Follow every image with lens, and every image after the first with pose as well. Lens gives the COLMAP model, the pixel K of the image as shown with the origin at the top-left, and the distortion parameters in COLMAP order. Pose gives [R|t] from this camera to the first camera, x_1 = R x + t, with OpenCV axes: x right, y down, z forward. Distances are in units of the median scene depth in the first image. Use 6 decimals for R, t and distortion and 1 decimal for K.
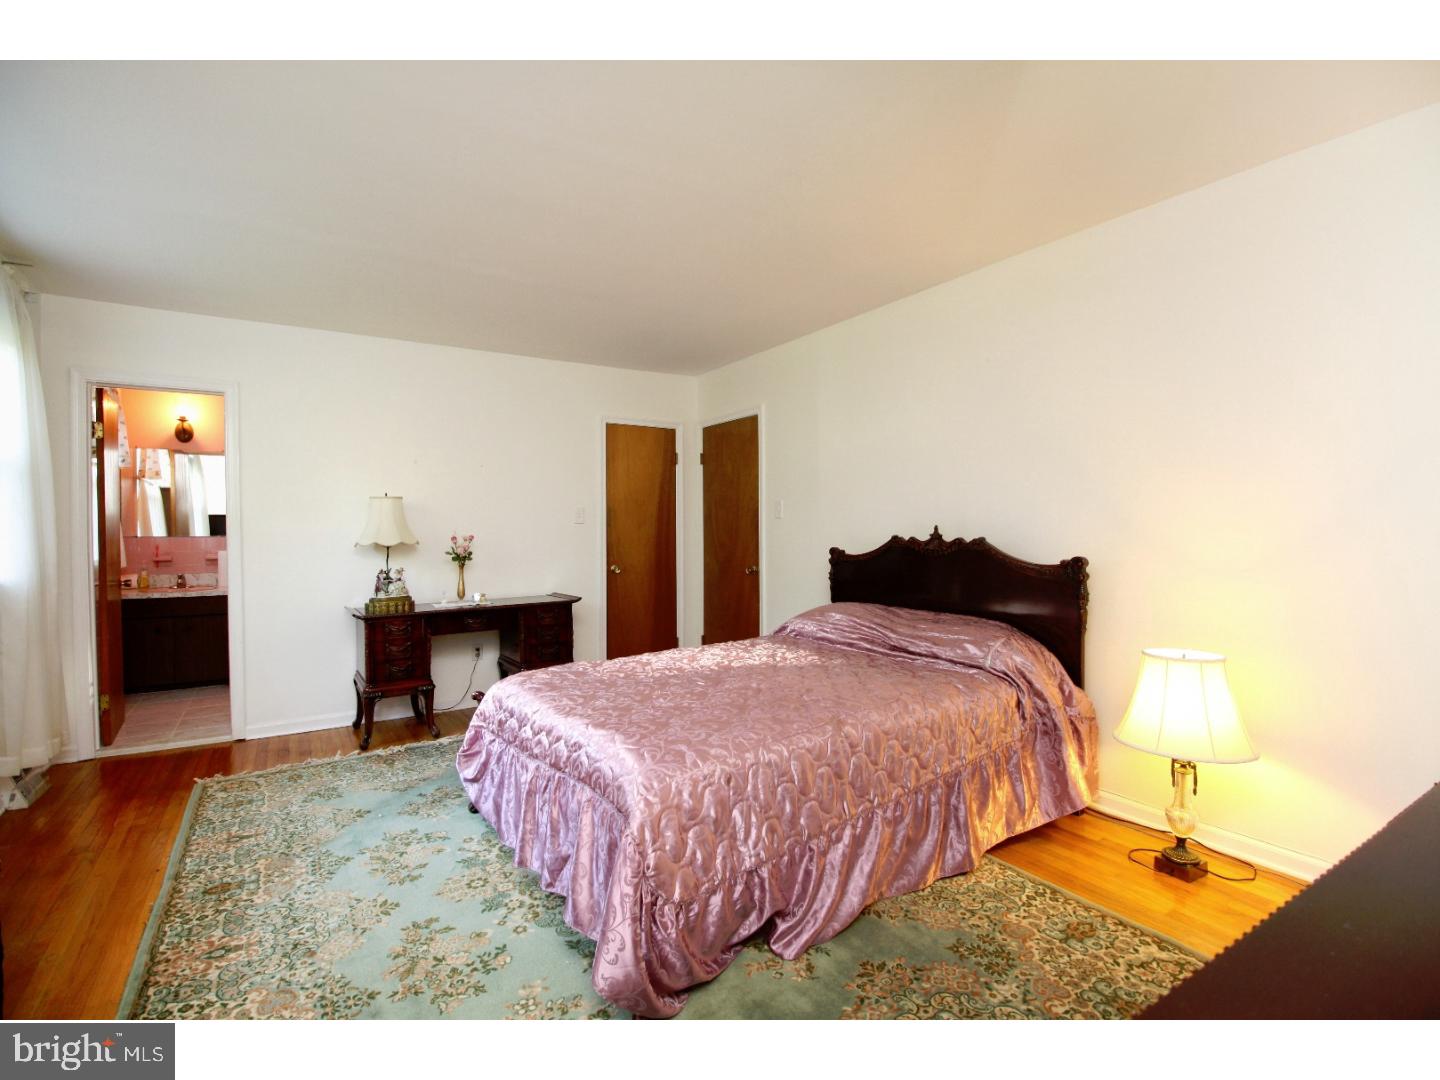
lens RADIAL K [[679.3, 0, 717.7], [0, 679.3, 536.2], [0, 0, 1]] dist [-0.003155, -0.004531]
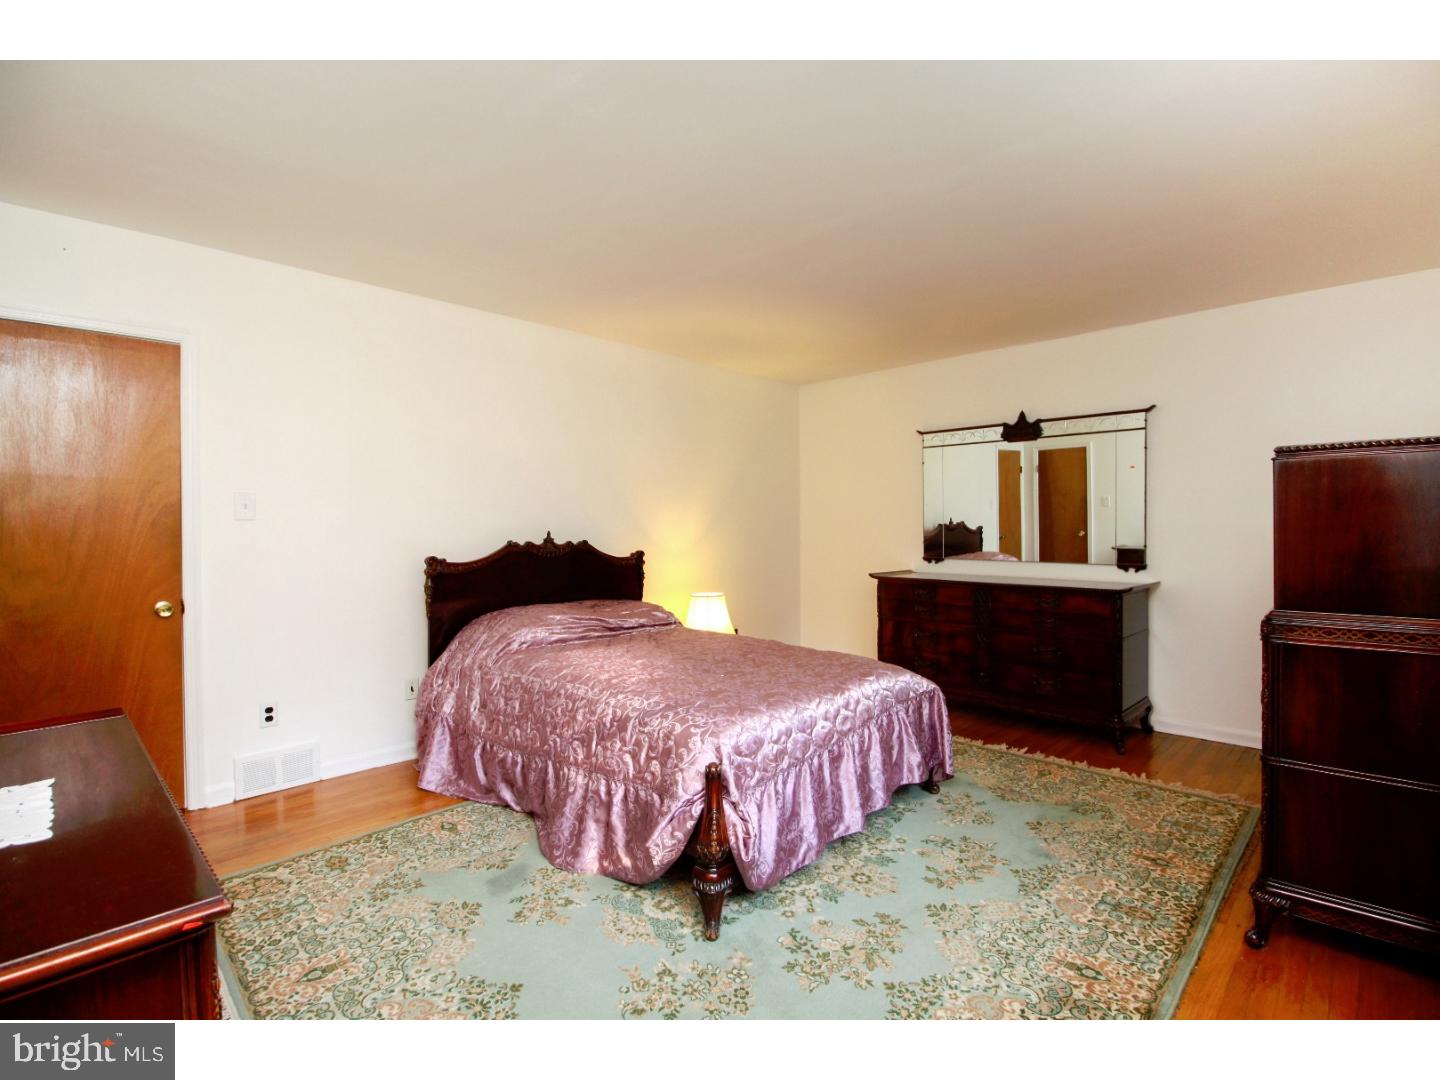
lens RADIAL K [[679.3, 0, 716.5], [0, 679.3, 538.5], [0, 0, 1]] dist [-0.003155, -0.004531]
pose [[-0.226334, -0.002292, 0.974047, -1.161102], [0.023764, 0.999687, 0.007874, -0.007324], [-0.973760, 0.024930, -0.226209, 1.284071]]
